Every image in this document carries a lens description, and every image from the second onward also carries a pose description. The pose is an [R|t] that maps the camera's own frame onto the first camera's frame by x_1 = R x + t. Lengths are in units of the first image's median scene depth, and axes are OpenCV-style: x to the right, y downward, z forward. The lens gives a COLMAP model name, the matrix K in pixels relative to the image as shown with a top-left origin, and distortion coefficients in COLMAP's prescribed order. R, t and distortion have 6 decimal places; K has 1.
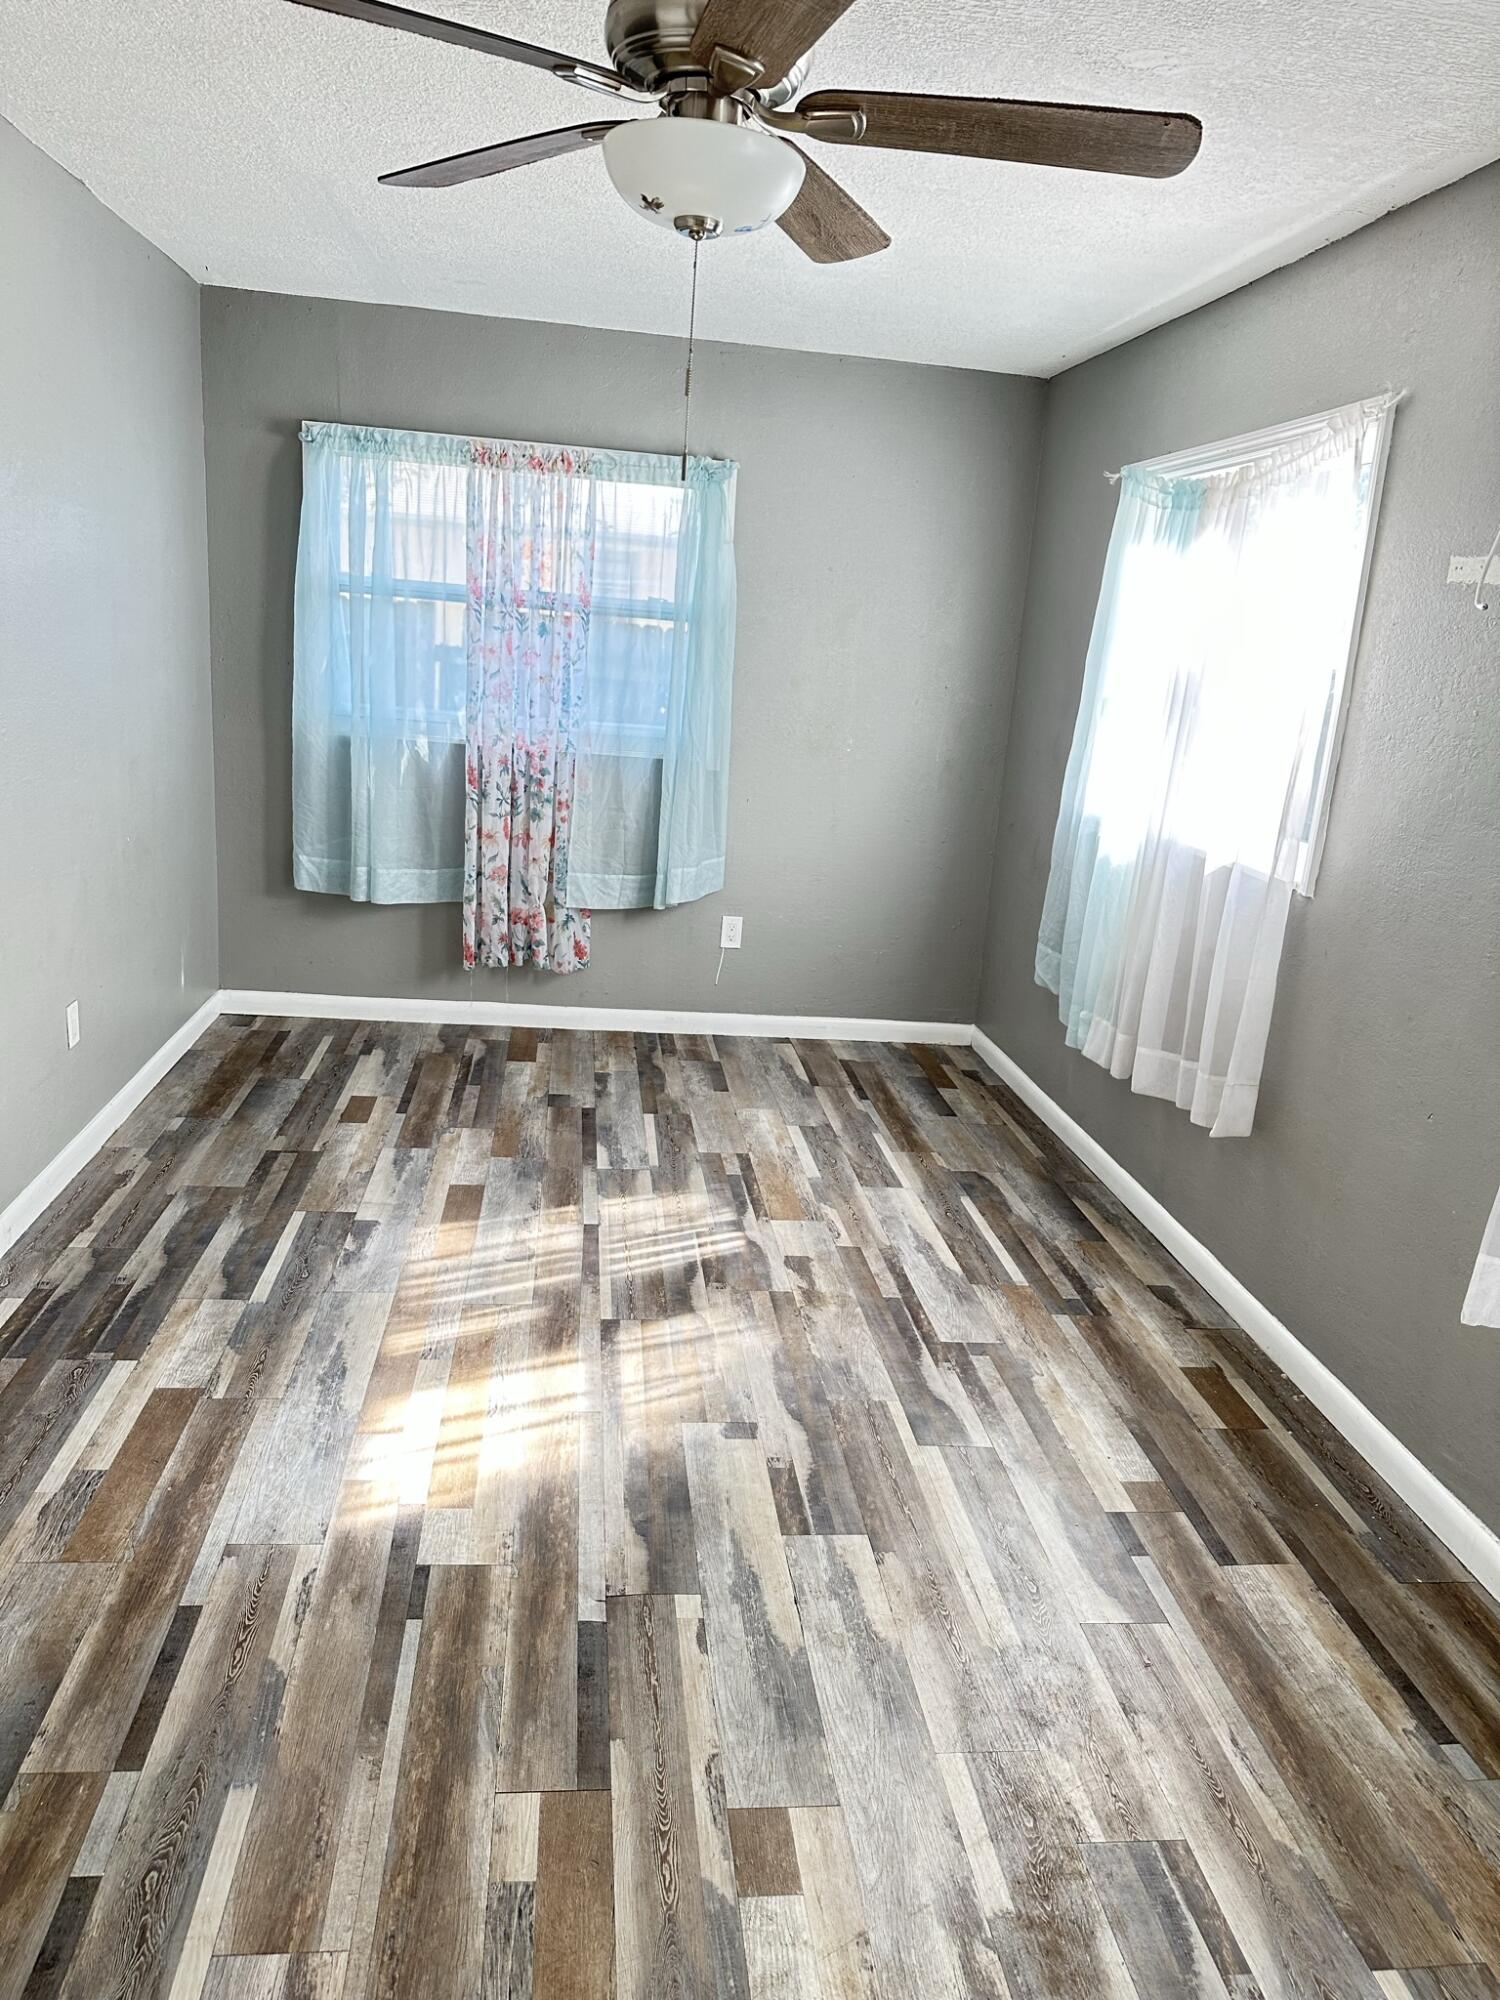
lens RADIAL K [[1403.2, 0, 754.7], [0, 1403.2, 1003.0], [0, 0, 1]] dist [0.007796, -0.012719]
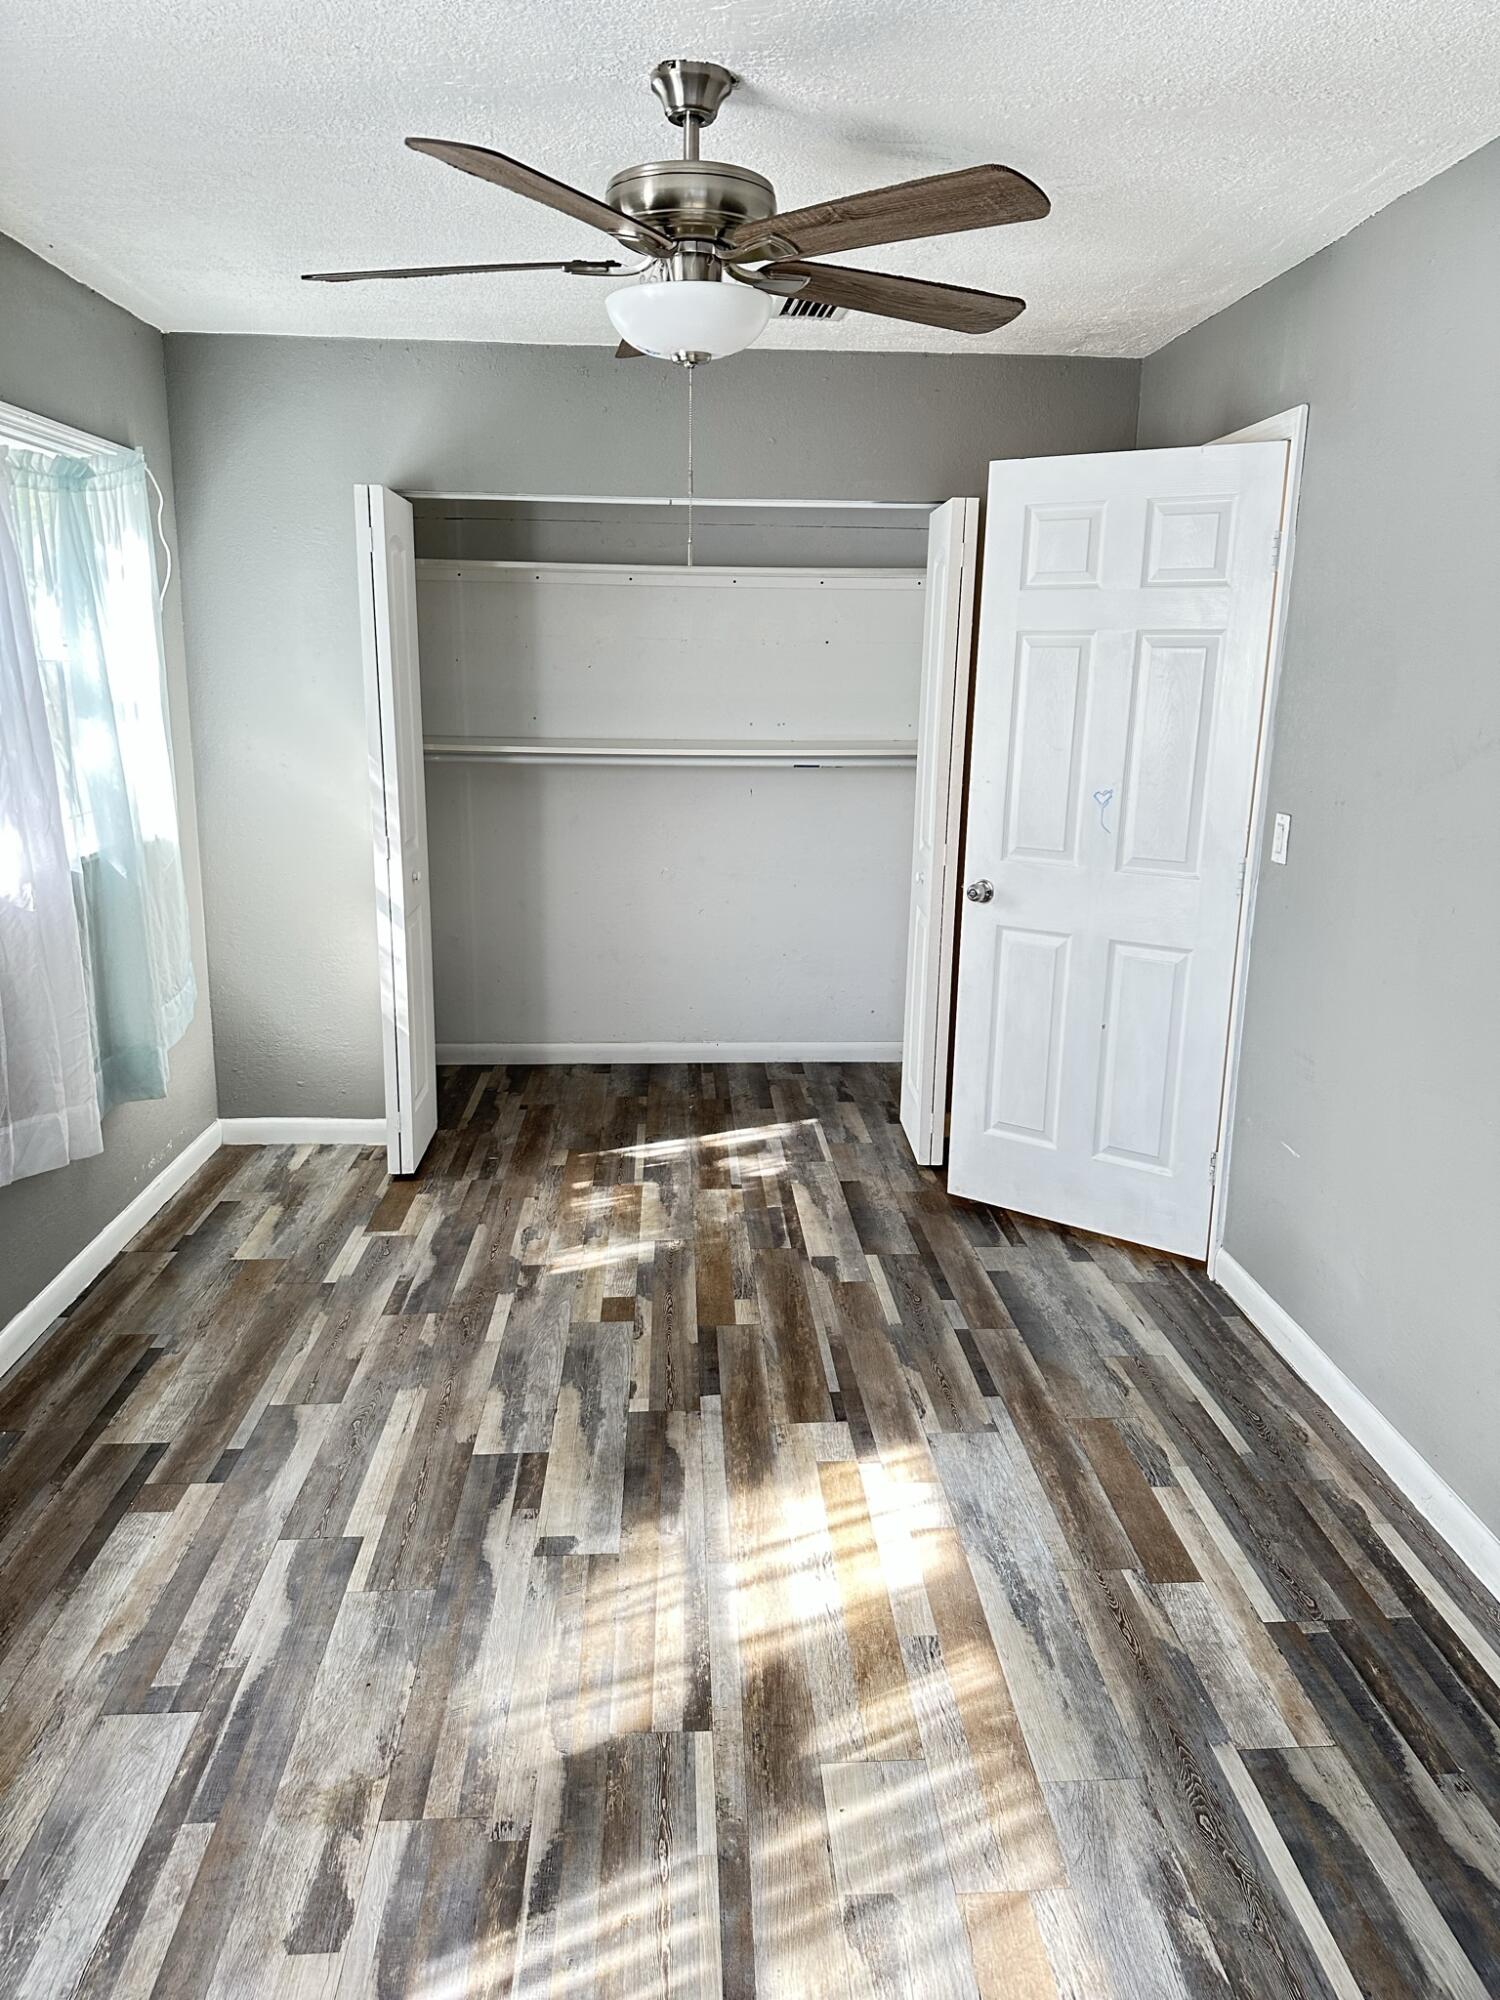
lens RADIAL K [[1403.2, 0, 750.6], [0, 1403.2, 1004.8], [0, 0, 1]] dist [0.007796, -0.012719]
pose [[-0.993550, -0.106481, 0.038997, -0.147750], [-0.075404, 0.877219, 0.474131, -0.491906], [-0.084695, 0.468132, -0.879590, 1.786187]]
